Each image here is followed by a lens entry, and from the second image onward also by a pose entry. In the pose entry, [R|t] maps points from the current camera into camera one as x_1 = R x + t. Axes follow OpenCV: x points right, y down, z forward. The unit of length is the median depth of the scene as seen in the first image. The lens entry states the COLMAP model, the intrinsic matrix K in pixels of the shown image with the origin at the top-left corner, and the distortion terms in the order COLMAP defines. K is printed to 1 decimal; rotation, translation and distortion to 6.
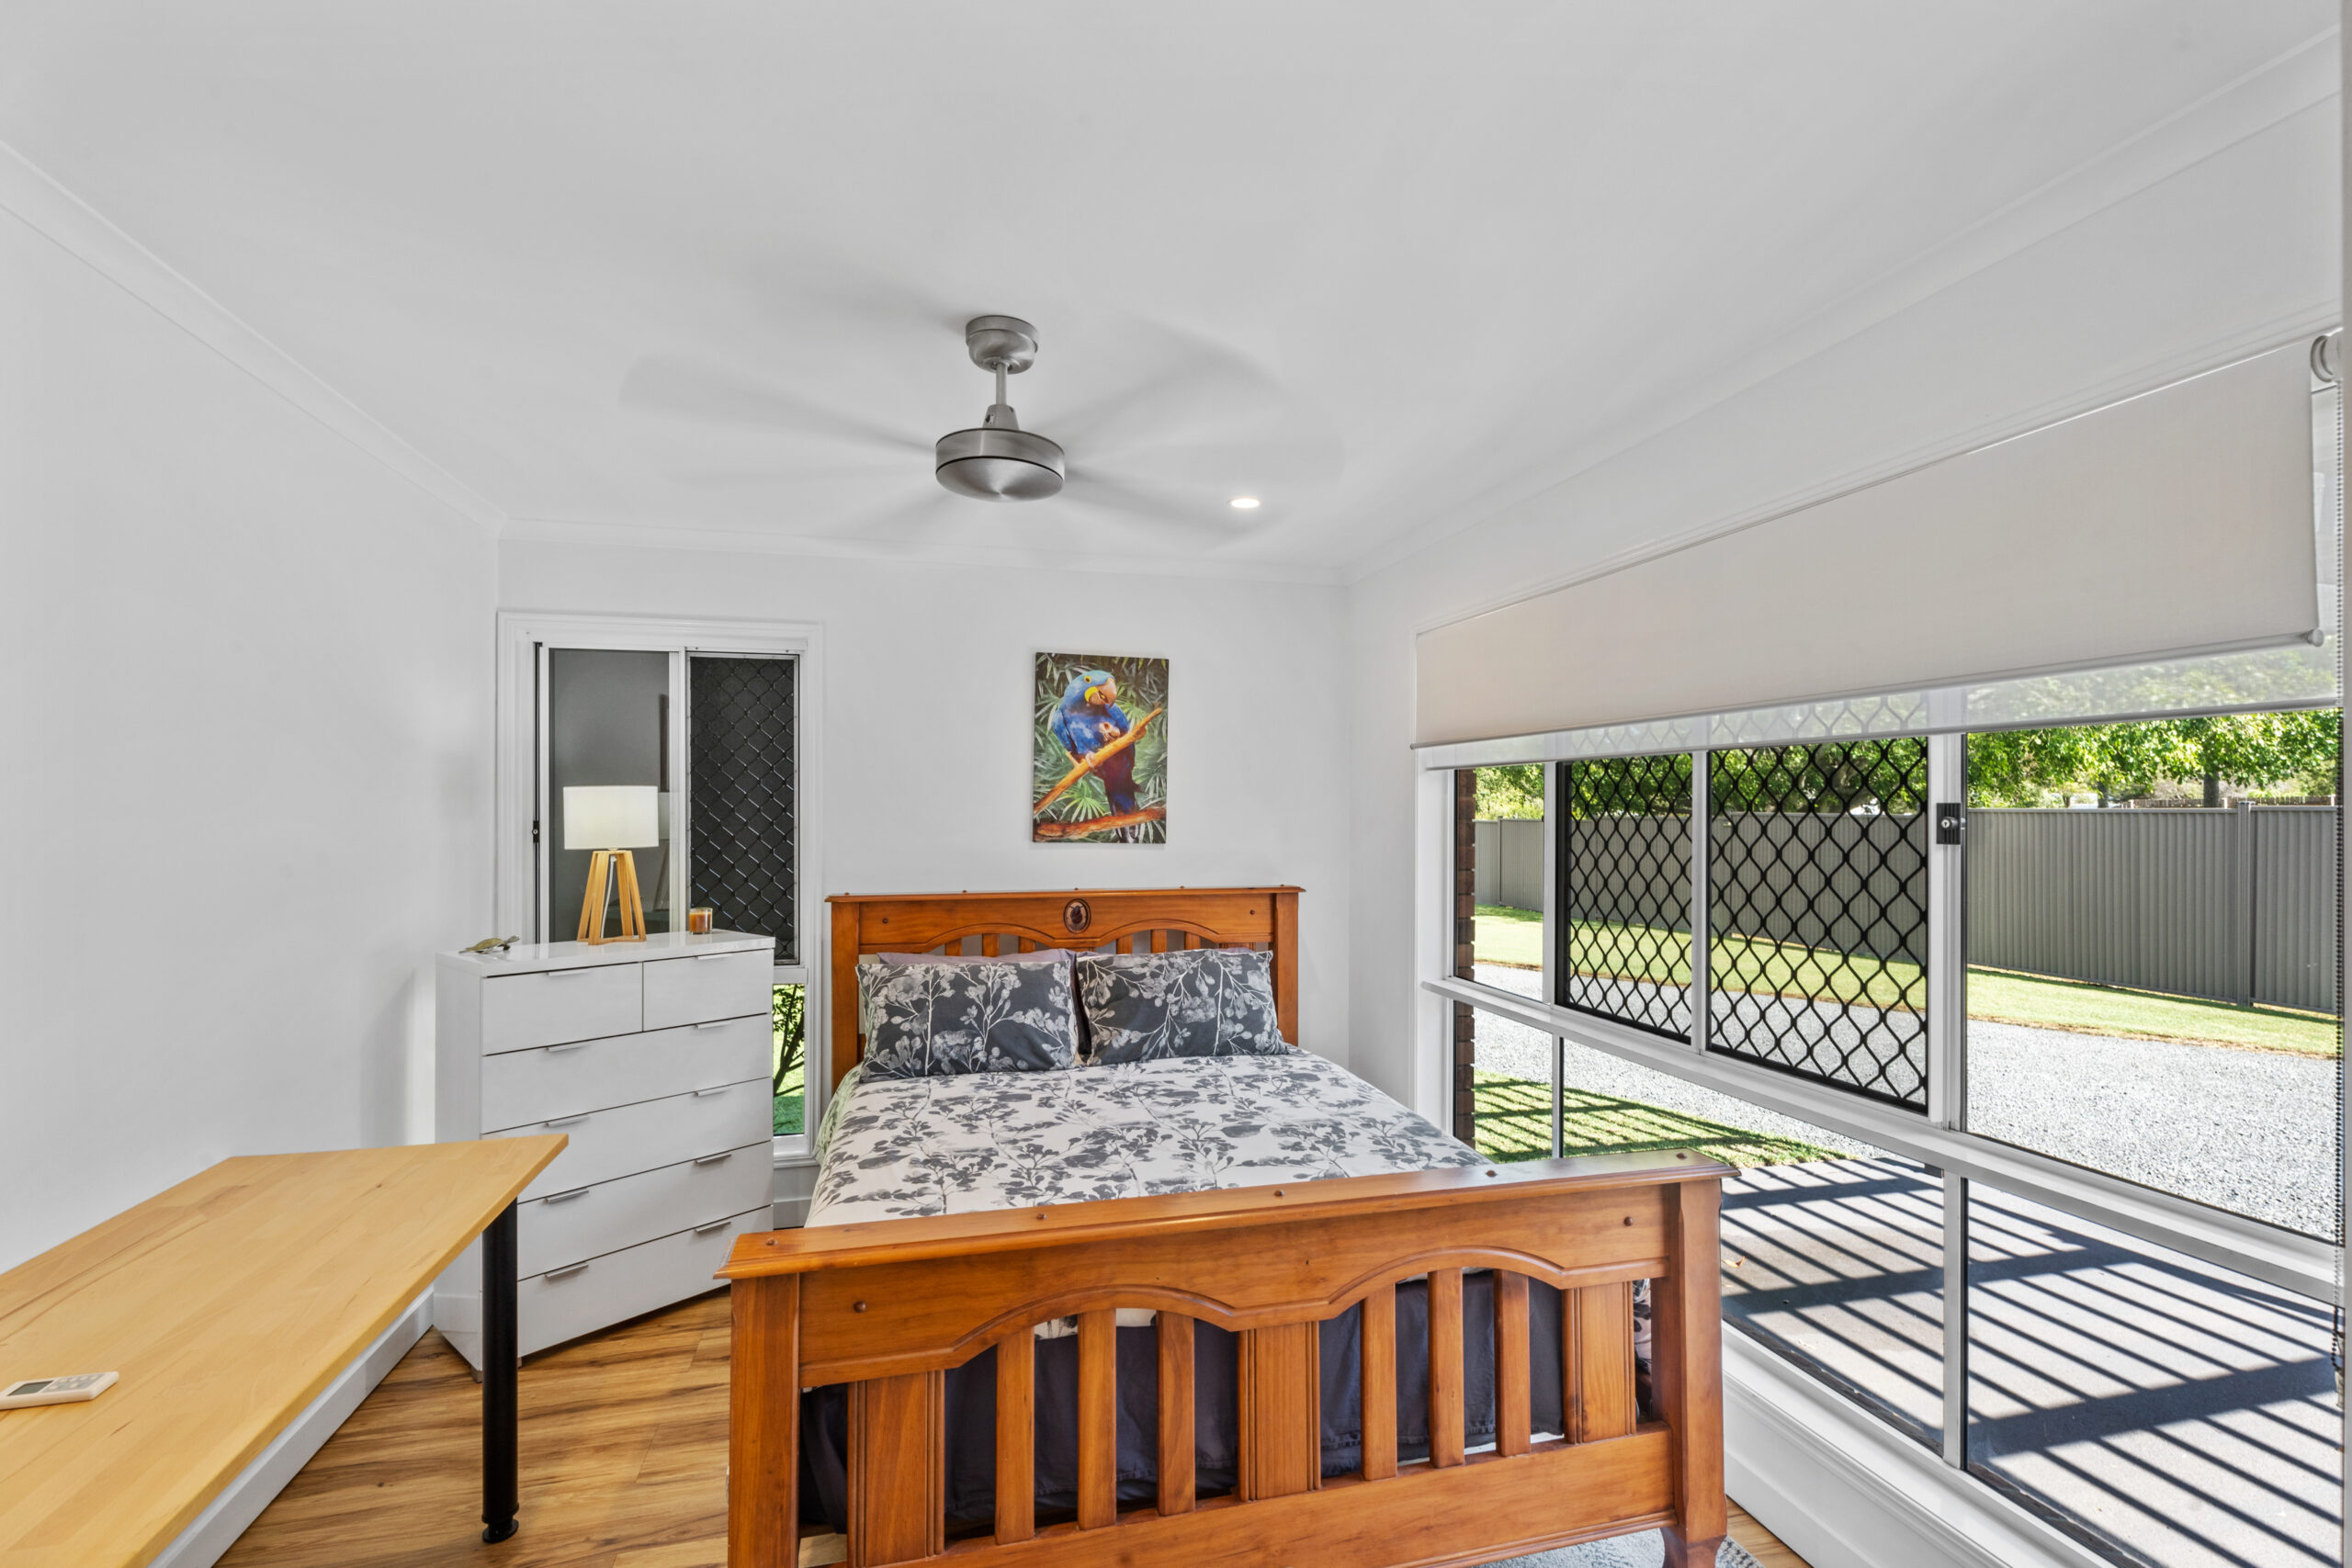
lens RADIAL K [[1090.8, 0, 1177.6], [0, 1090.8, 794.6], [0, 0, 1]] dist [0.000647, -0.000011]
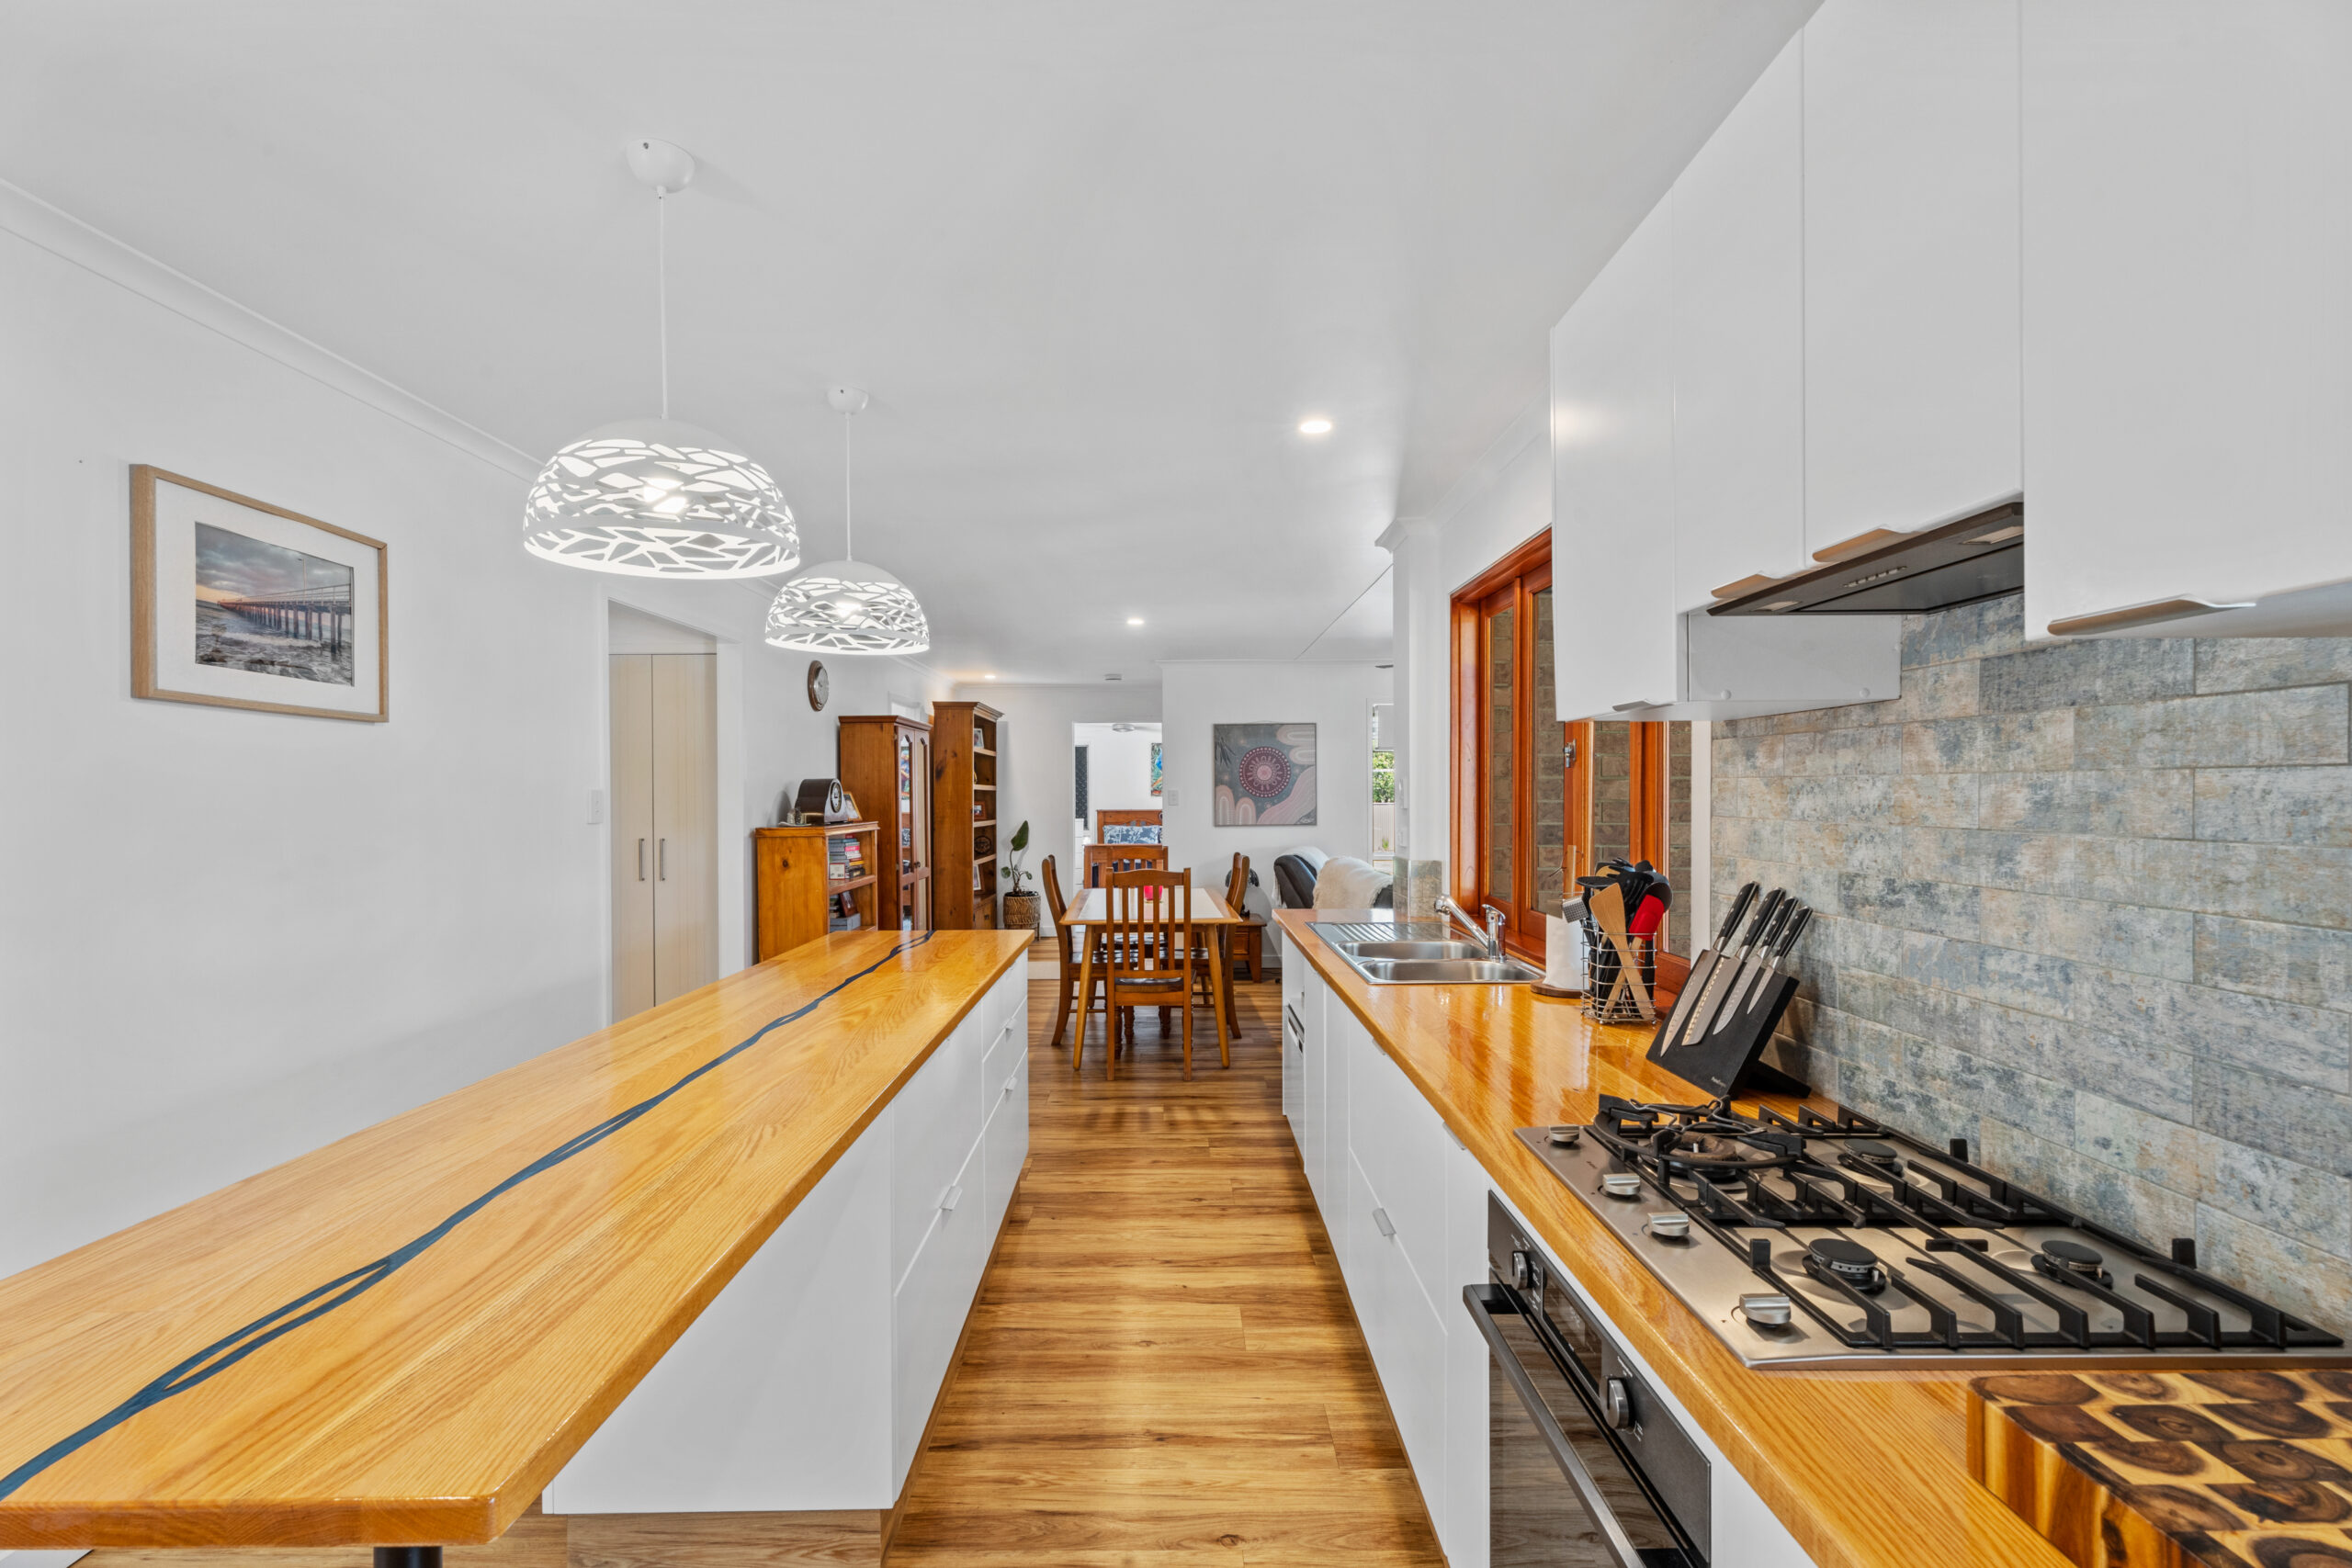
lens RADIAL K [[1090.8, 0, 1175.5], [0, 1090.8, 788.6], [0, 0, 1]] dist [0.000647, -0.000011]
pose [[0.968930, -0.001826, -0.247327, 0.881628], [0.003467, 0.999975, 0.006198, -0.003177], [0.247309, -0.006863, 0.968912, -2.595293]]
